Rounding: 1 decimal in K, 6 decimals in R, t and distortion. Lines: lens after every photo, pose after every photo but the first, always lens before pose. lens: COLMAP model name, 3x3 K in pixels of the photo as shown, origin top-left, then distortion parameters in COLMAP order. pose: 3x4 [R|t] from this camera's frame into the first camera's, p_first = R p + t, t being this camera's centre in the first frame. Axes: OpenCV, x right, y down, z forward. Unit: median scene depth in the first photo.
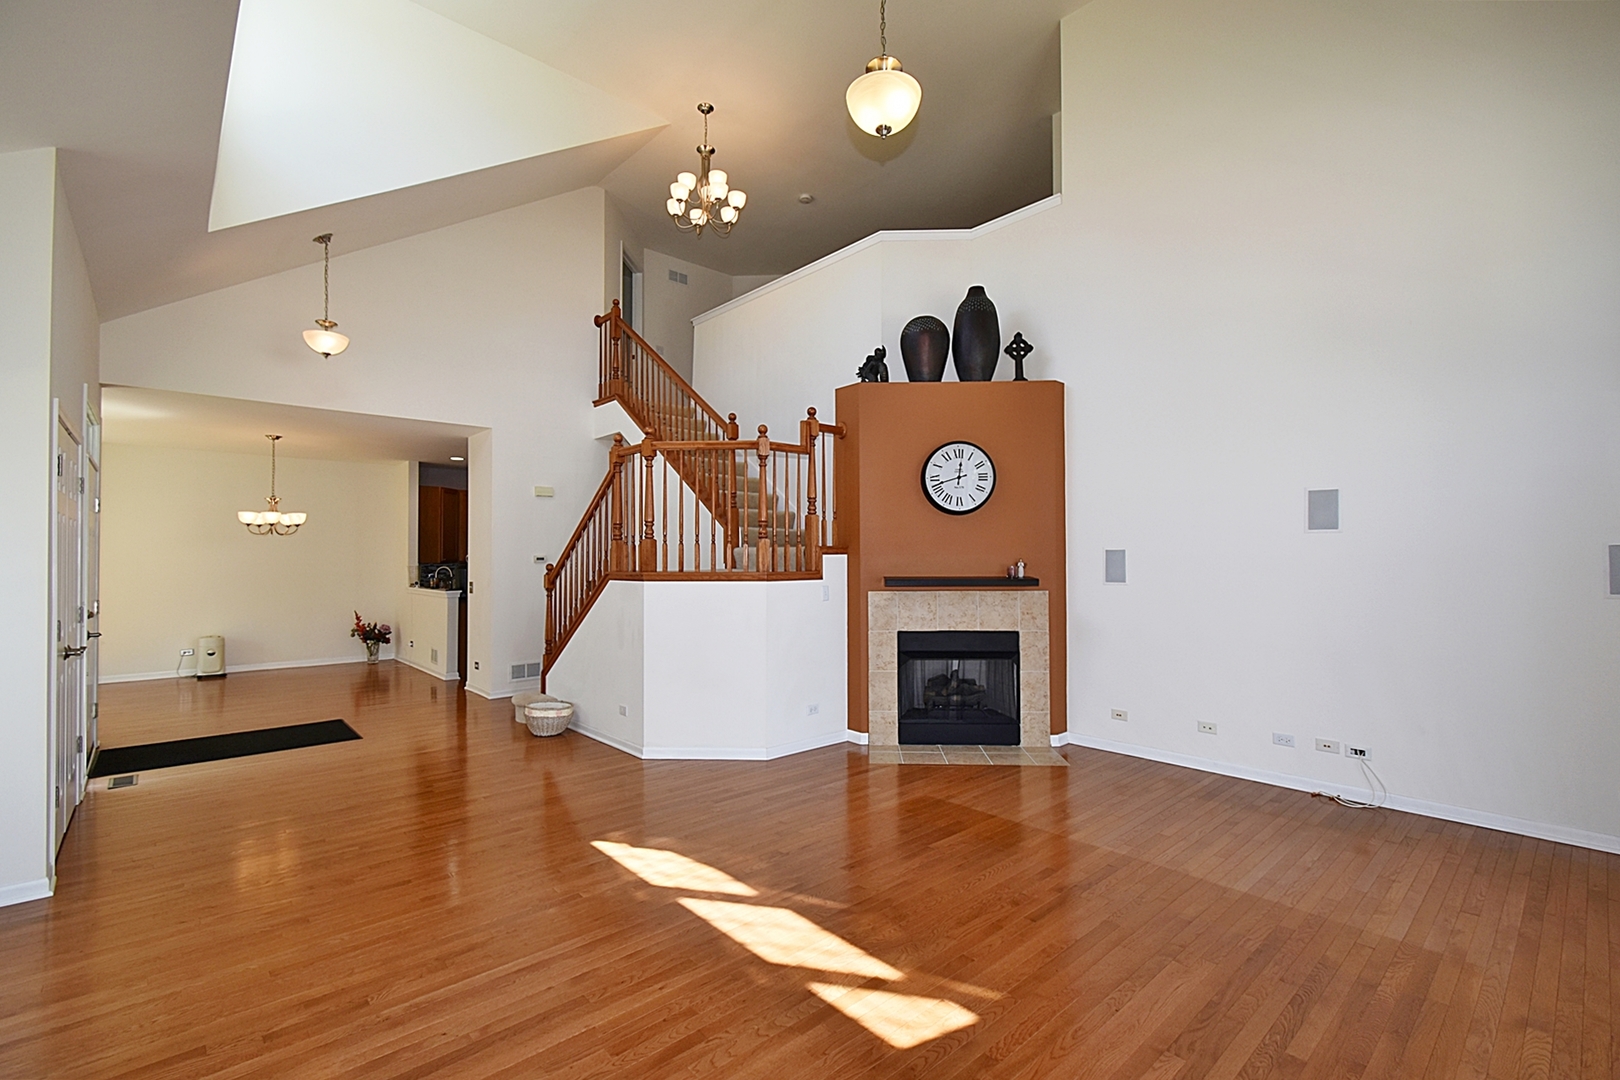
lens RADIAL K [[712.7, 0, 811.2], [0, 712.7, 546.9], [0, 0, 1]] dist [-0.000927, -0.000569]
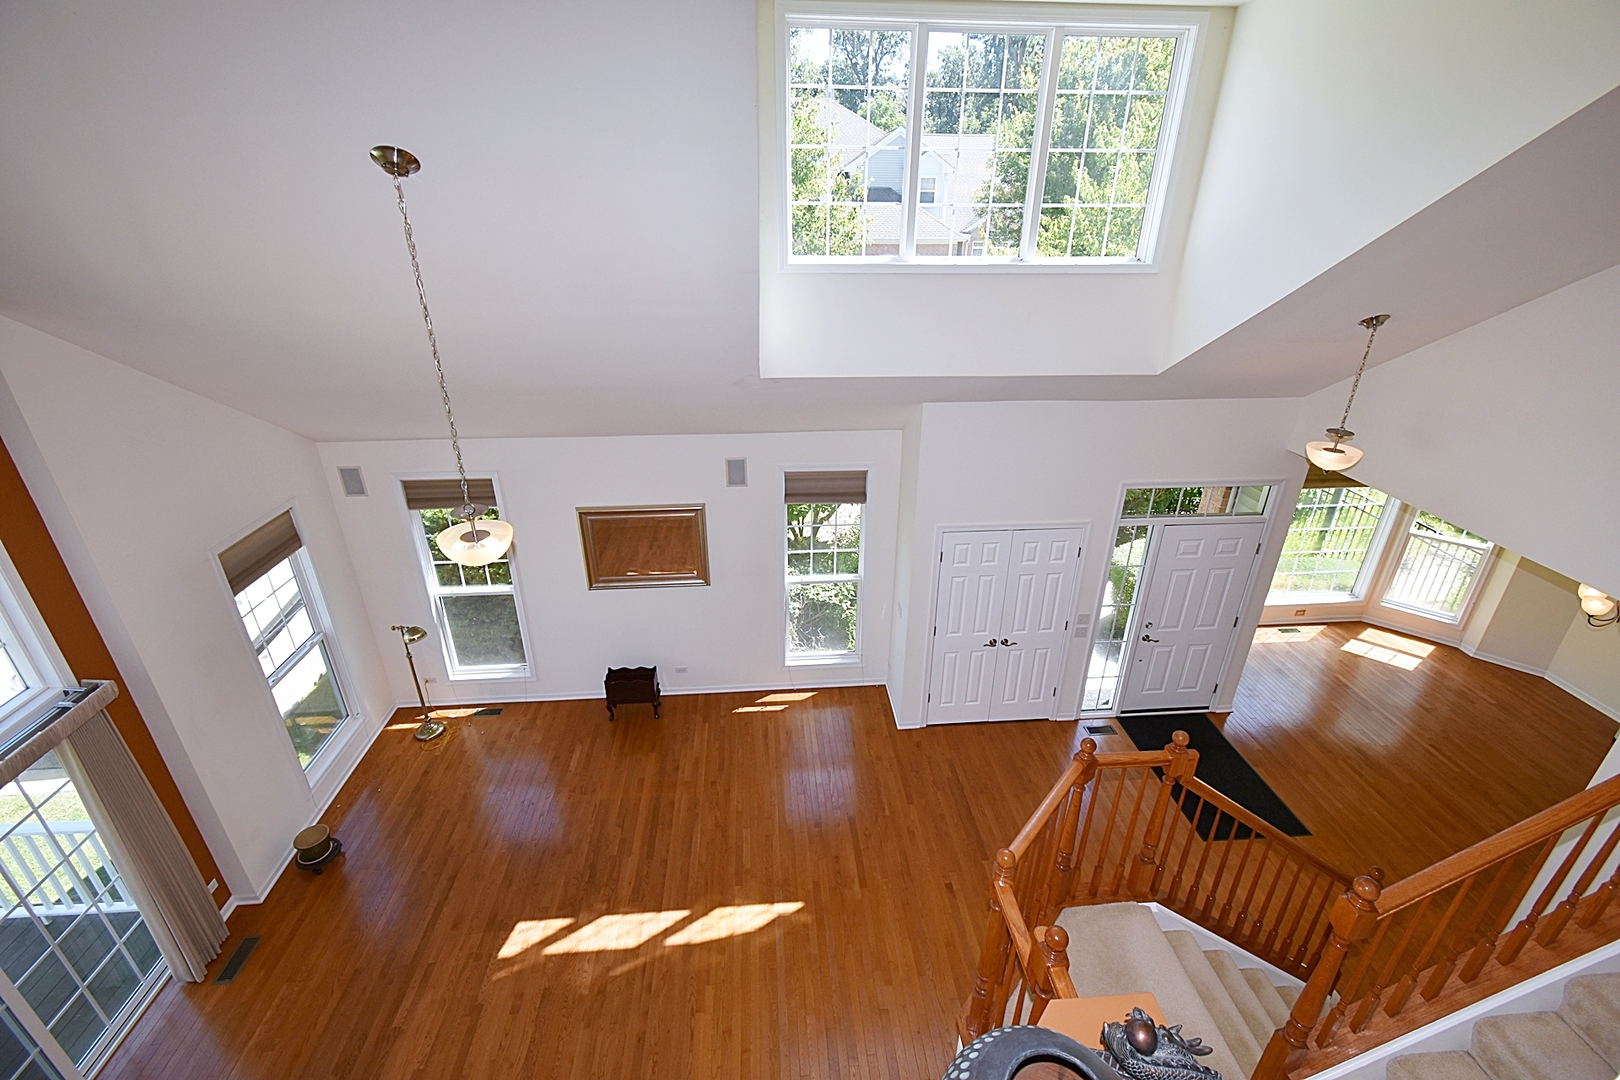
lens RADIAL K [[727.2, 0, 827.3], [0, 727.2, 564.3], [0, 0, 1]] dist [0.003395, 0.000232]
pose [[-0.602446, 0.356491, -0.714124, 0.331121], [0.004298, 0.896149, 0.443732, -0.596822], [0.798148, 0.264255, -0.541414, 1.123768]]
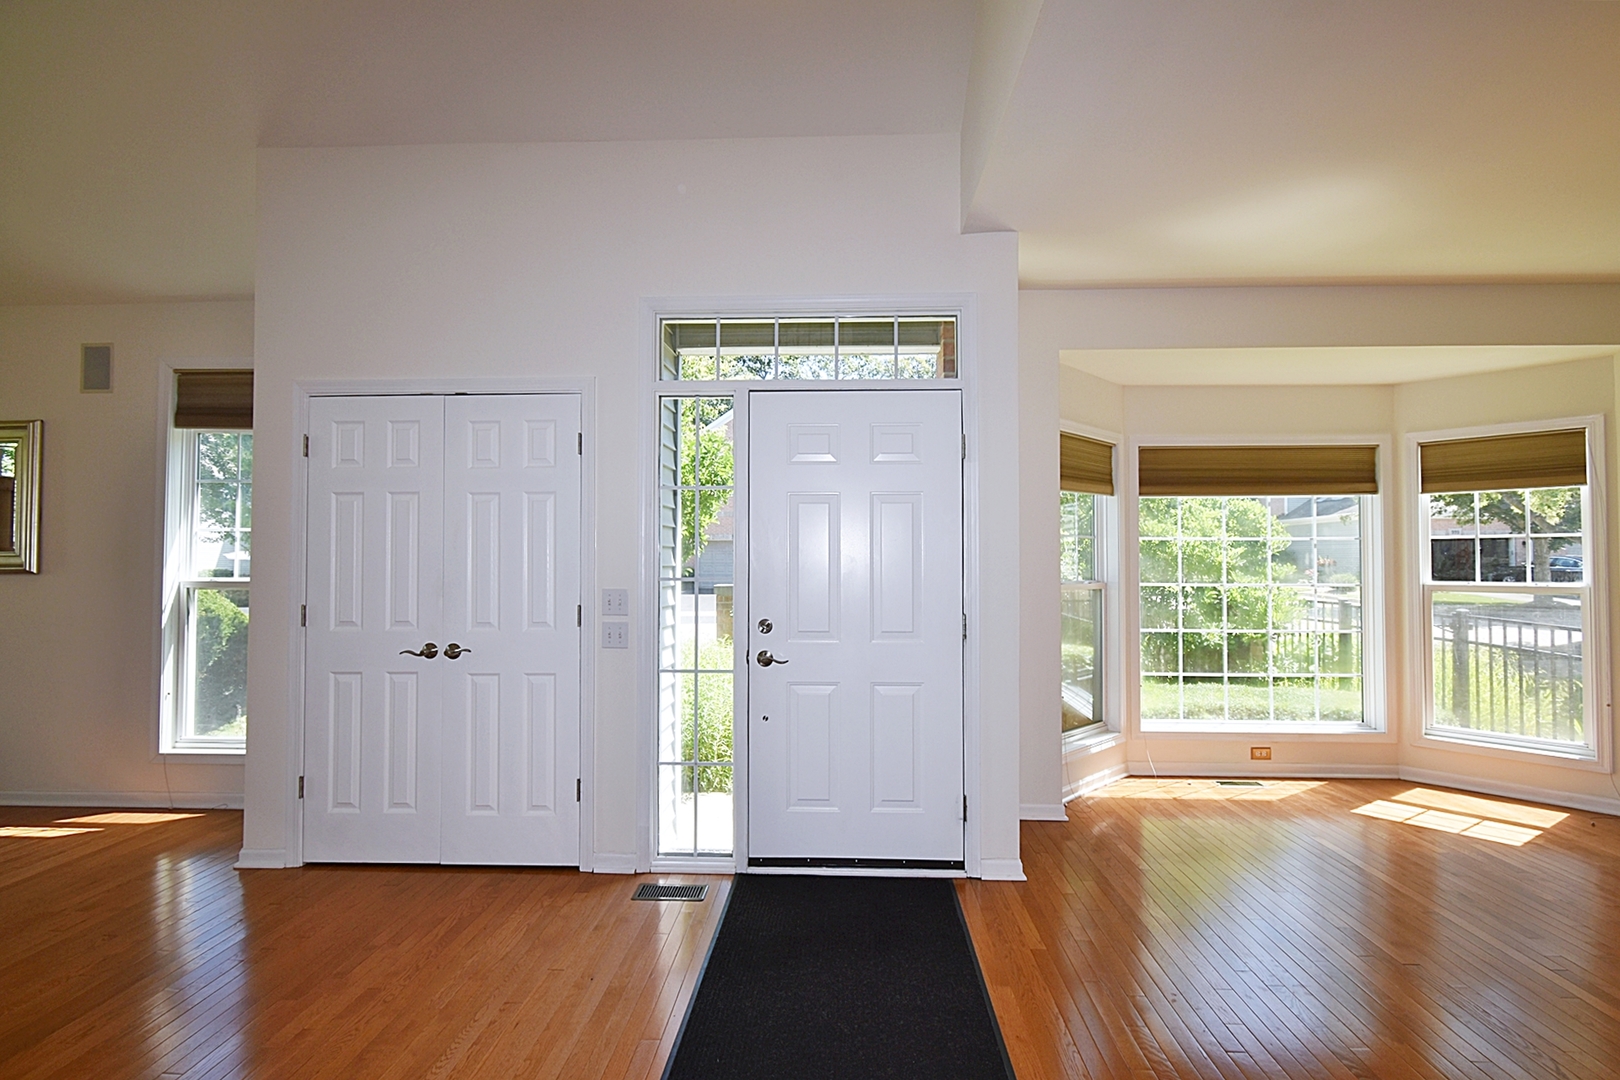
lens RADIAL K [[734.9, 0, 812.7], [0, 734.9, 544.8], [0, 0, 1]] dist [-0.003969, -0.000699]
pose [[-0.702980, -0.014010, -0.711071, -0.508634], [0.012744, 0.999397, -0.032289, 0.038151], [0.711095, -0.031761, -0.702378, 1.356773]]
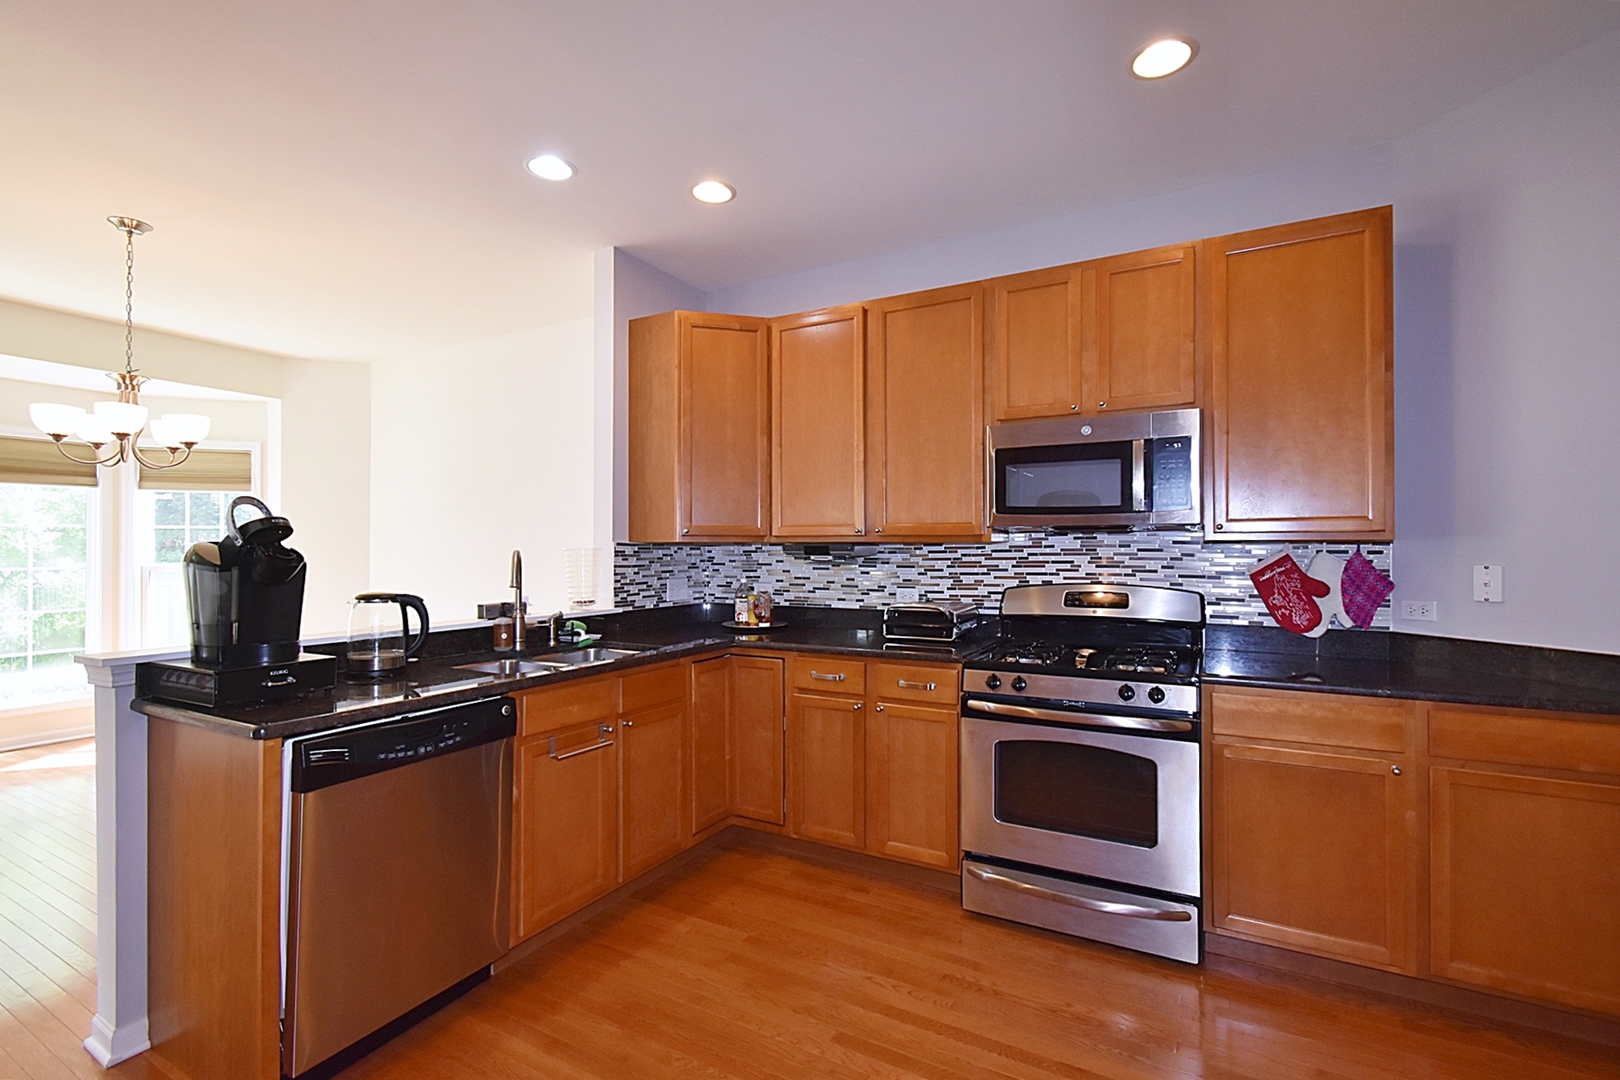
lens RADIAL K [[734.9, 0, 812.7], [0, 734.9, 544.8], [0, 0, 1]] dist [-0.003969, -0.000699]
pose [[0.319808, -0.003145, -0.947477, -0.357147], [0.011718, 0.999931, 0.000637, 0.045956], [0.947410, -0.011306, 0.319823, 1.818502]]
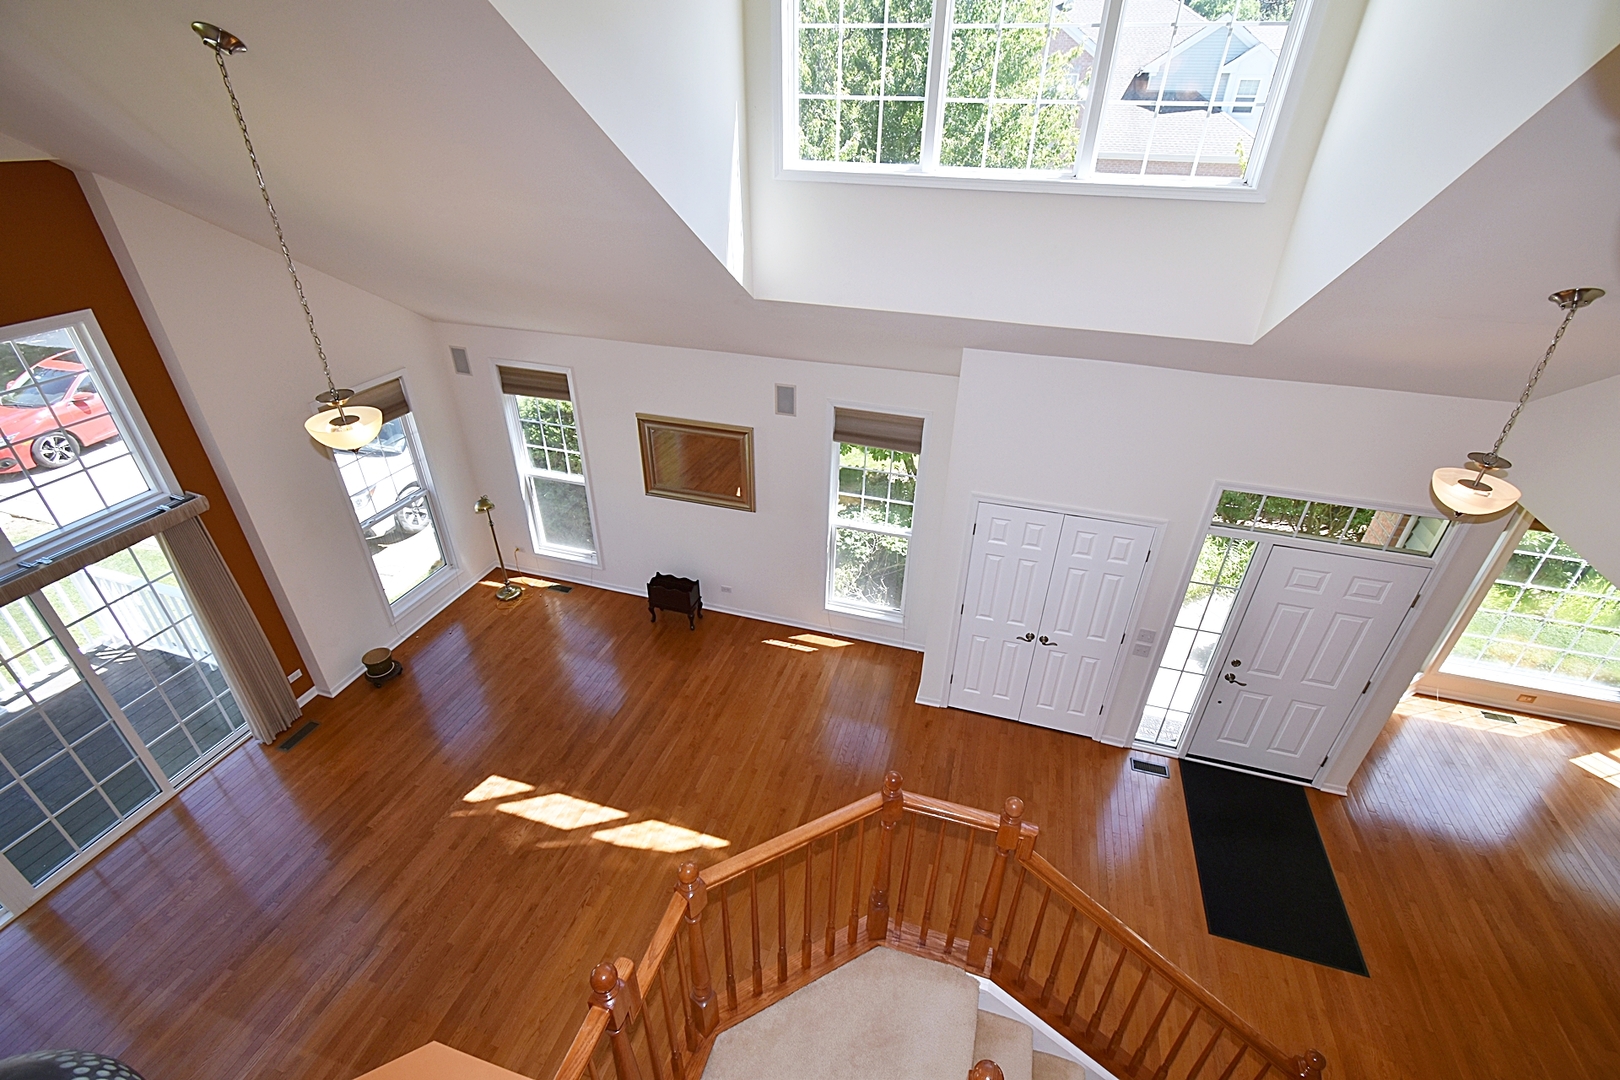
lens RADIAL K [[725.0, 0, 803.0], [0, 725.0, 564.6], [0, 0, 1]] dist [0.001673, 0.000147]
pose [[-0.858064, 0.266623, -0.438905, 0.045069], [-0.007758, 0.847834, 0.530205, -0.585798], [0.513484, 0.458355, -0.725428, 1.279455]]
